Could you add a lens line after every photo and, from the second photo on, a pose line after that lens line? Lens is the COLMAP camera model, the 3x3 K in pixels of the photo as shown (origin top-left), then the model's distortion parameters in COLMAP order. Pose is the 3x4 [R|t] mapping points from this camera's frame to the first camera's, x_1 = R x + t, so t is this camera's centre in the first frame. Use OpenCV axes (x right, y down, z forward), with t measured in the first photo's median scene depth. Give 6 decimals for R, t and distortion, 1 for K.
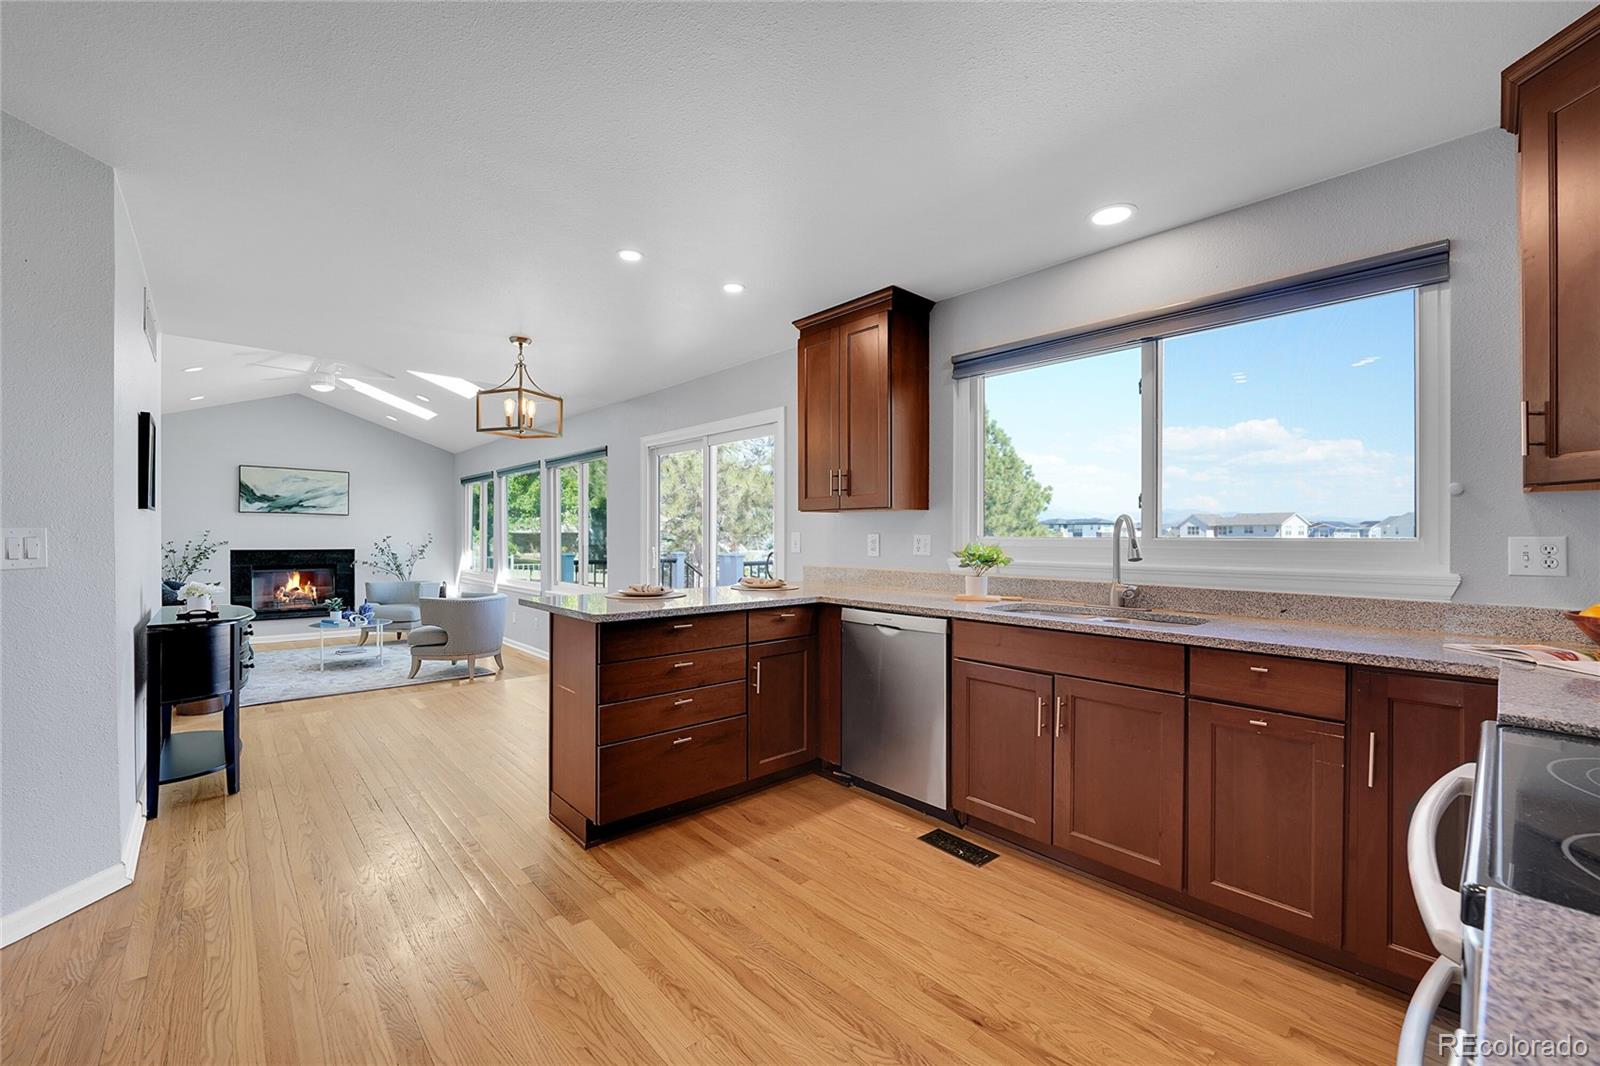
lens RADIAL K [[665.6, 0, 797.2], [0, 665.6, 528.0], [0, 0, 1]] dist [-0.009437, -0.000559]
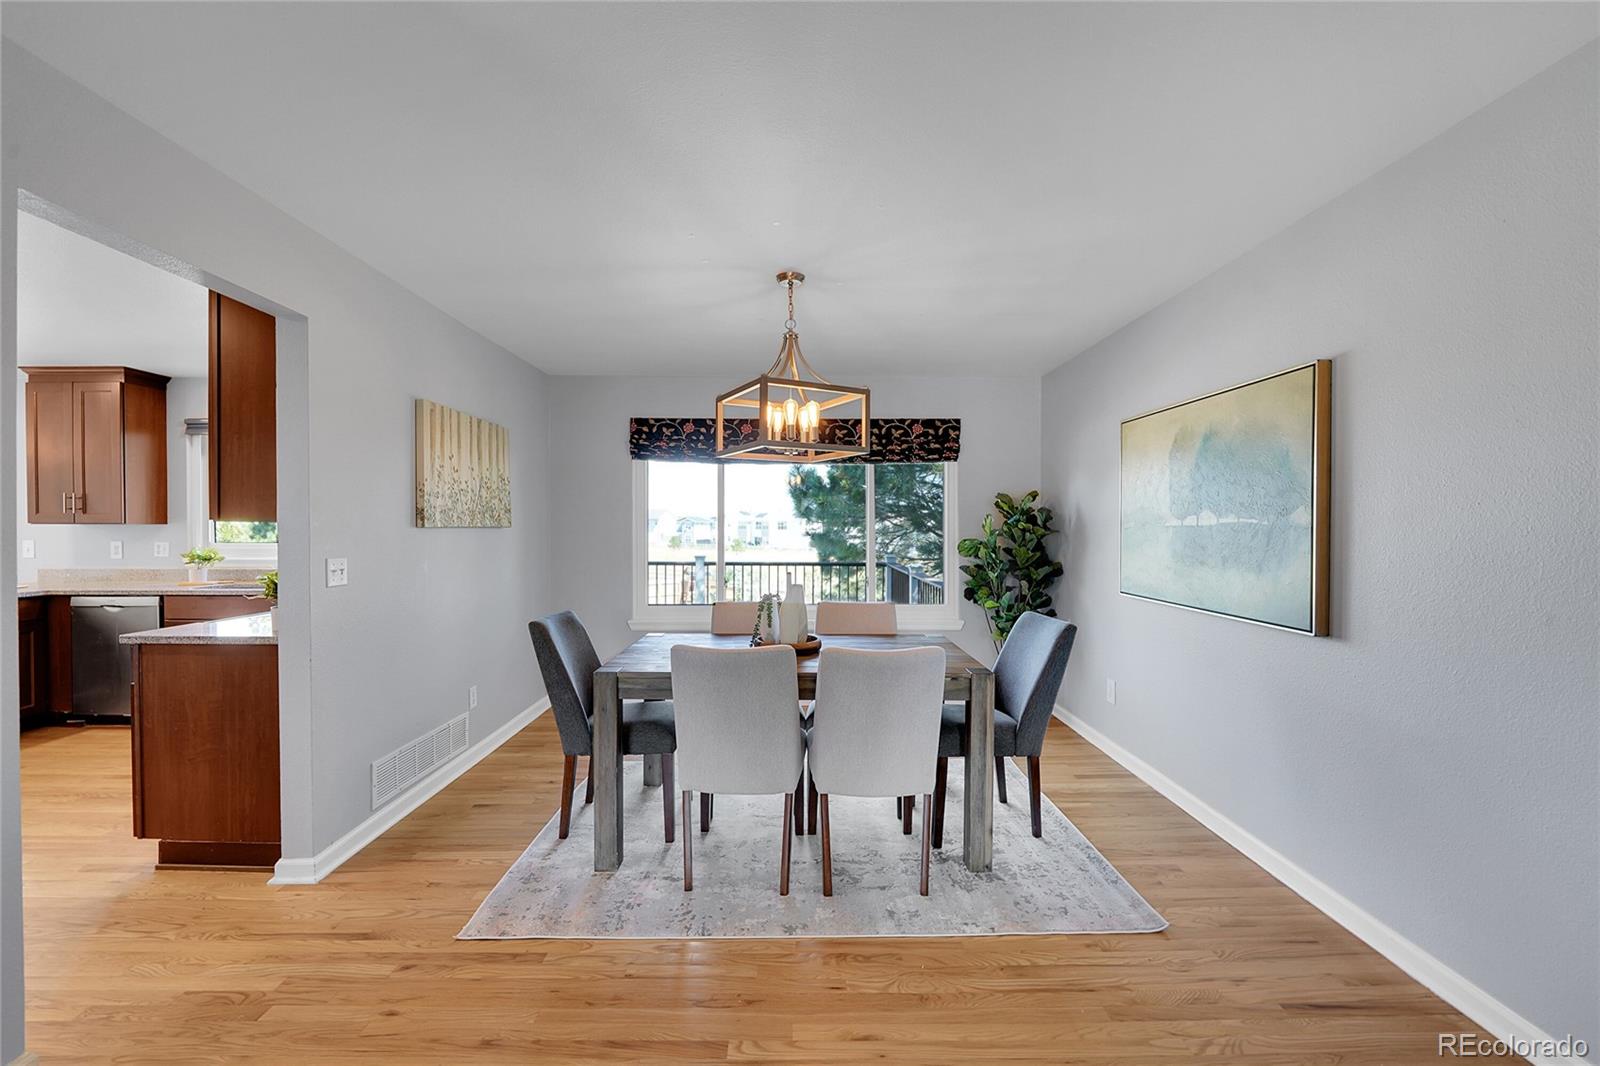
lens RADIAL K [[650.0, 0, 800.0], [0, 650.0, 533.0], [0, 0, 1]] dist [-0.012620, 0.000113]
pose [[0.661688, -0.008363, 0.749733, 0.091145], [-0.003771, 0.999888, 0.014482, -0.046006], [-0.749770, -0.012410, 0.661582, -1.223660]]
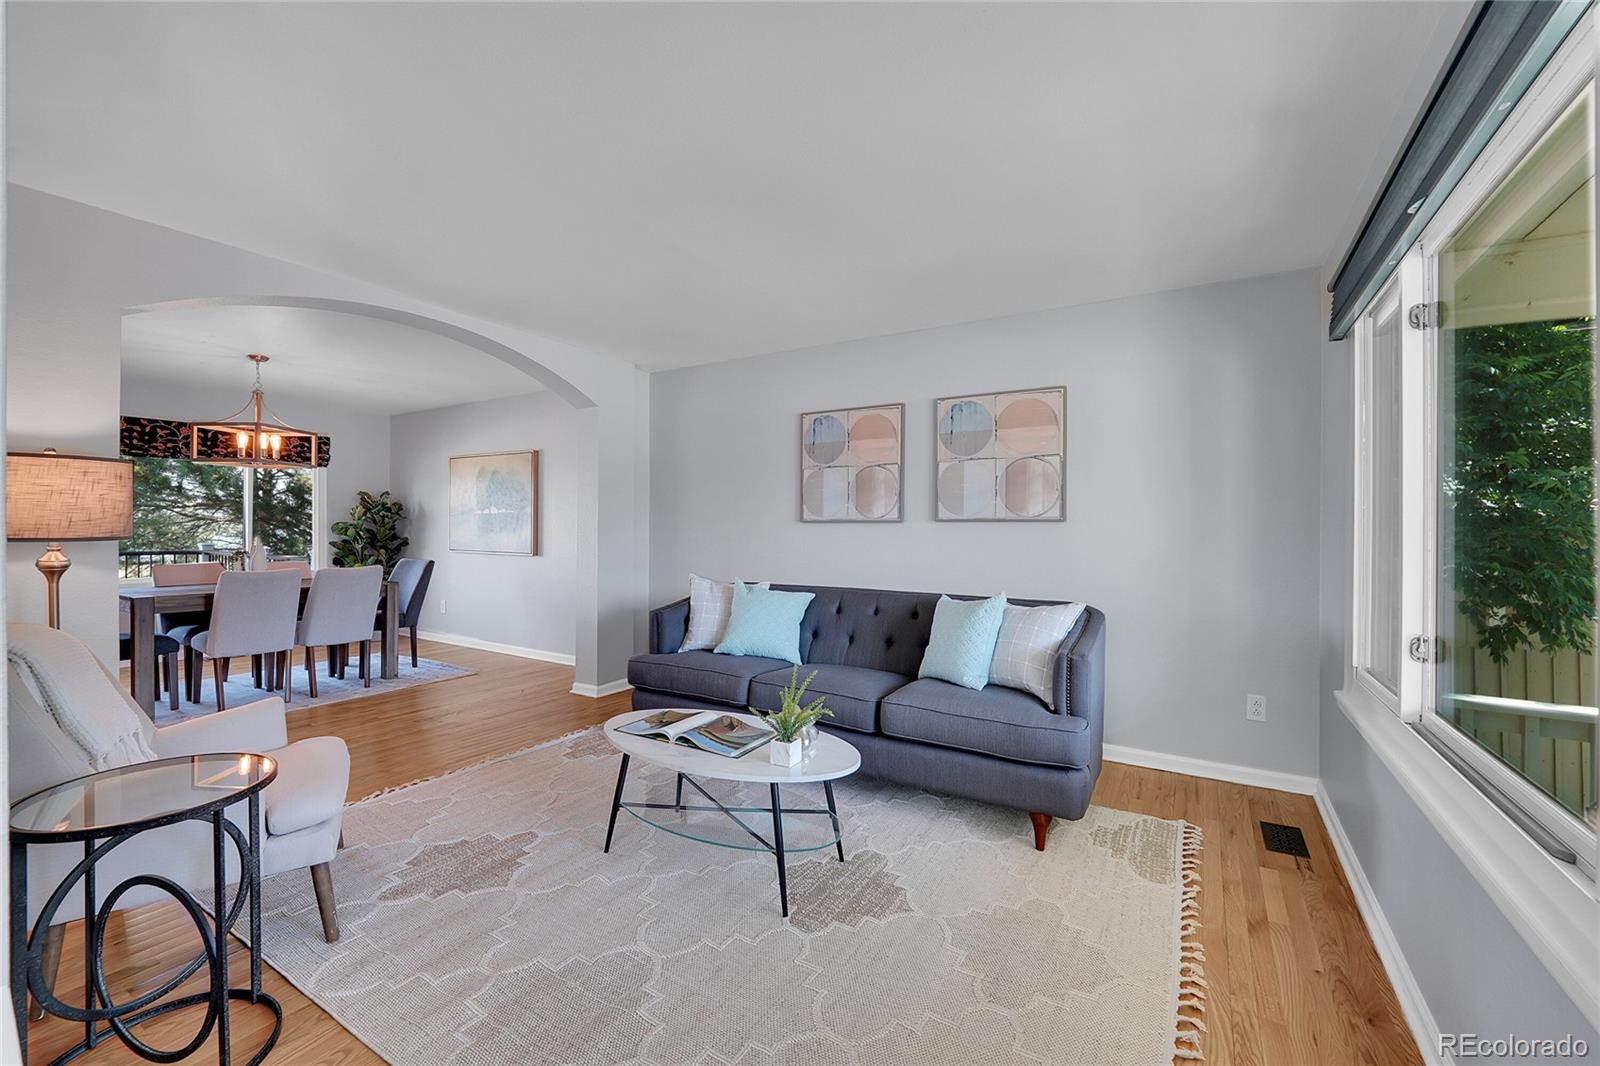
lens RADIAL K [[650.0, 0, 800.0], [0, 650.0, 533.0], [0, 0, 1]] dist [-0.012620, 0.000113]
pose [[-0.278142, -0.012931, 0.960453, -1.209640], [-0.013557, 0.999863, 0.009535, -0.012736], [-0.960444, -0.010369, -0.278279, -1.431308]]
